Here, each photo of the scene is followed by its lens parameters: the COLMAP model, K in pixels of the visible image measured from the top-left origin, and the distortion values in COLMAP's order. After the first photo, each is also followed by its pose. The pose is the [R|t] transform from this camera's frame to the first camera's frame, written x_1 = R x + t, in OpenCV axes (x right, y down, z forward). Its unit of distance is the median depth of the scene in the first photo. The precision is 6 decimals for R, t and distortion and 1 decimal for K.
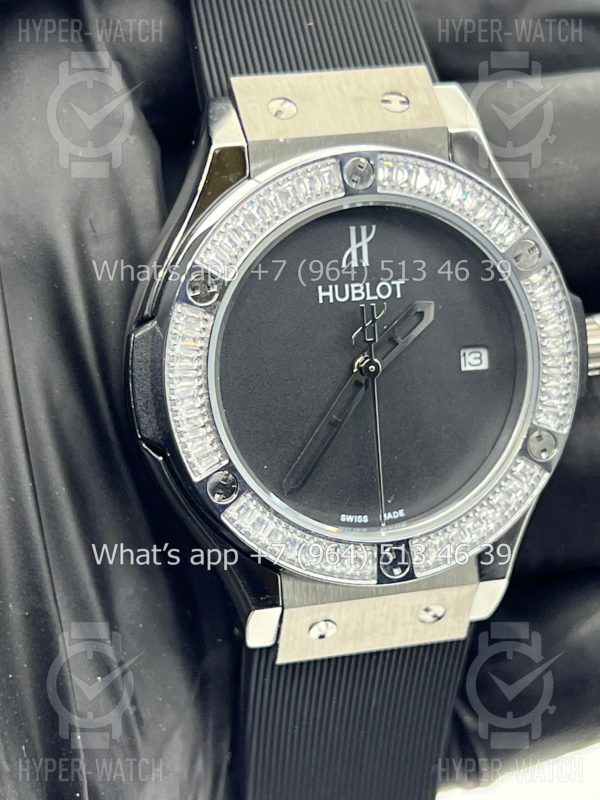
lens RADIAL K [[1802.2, 0, 300.0], [0, 1802.2, 400.0], [0, 0, 1]] dist [0.173410, -0.129352]
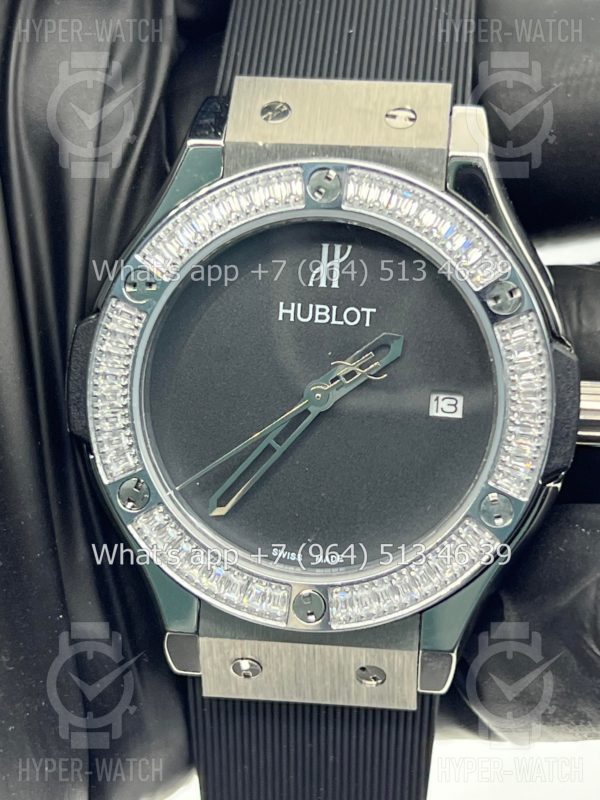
lens RADIAL K [[1802.2, 0, 300.0], [0, 1802.2, 400.0], [0, 0, 1]] dist [0.173410, -0.129352]
pose [[0.932758, 0.142274, -0.331241, 0.336589], [-0.154002, 0.988027, -0.009287, -0.005636], [0.325953, 0.059674, 0.943501, 0.119876]]
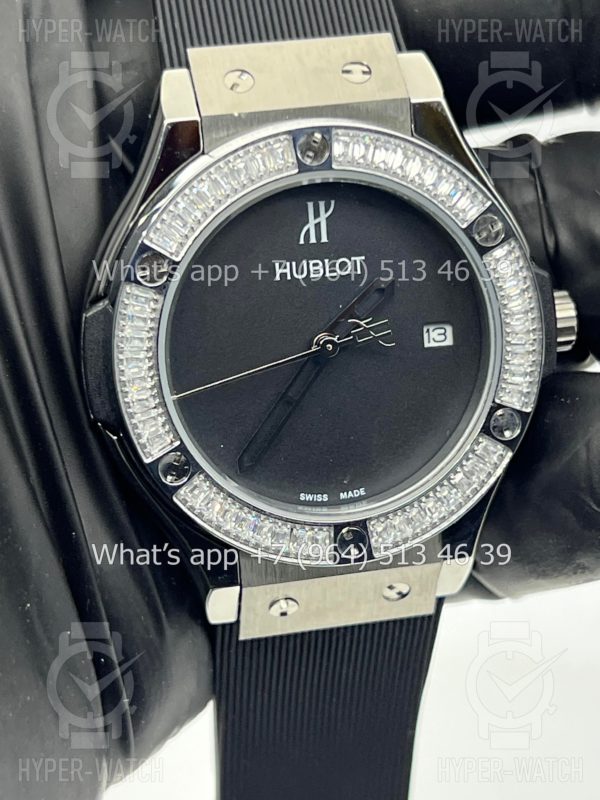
lens RADIAL K [[1802.2, 0, 300.0], [0, 1802.2, 400.0], [0, 0, 1]] dist [0.173410, -0.129352]
pose [[0.998001, 0.003196, -0.063122, 0.085594], [0.000169, 0.998582, 0.053229, -0.040768], [0.063203, -0.053134, 0.996585, 0.015407]]
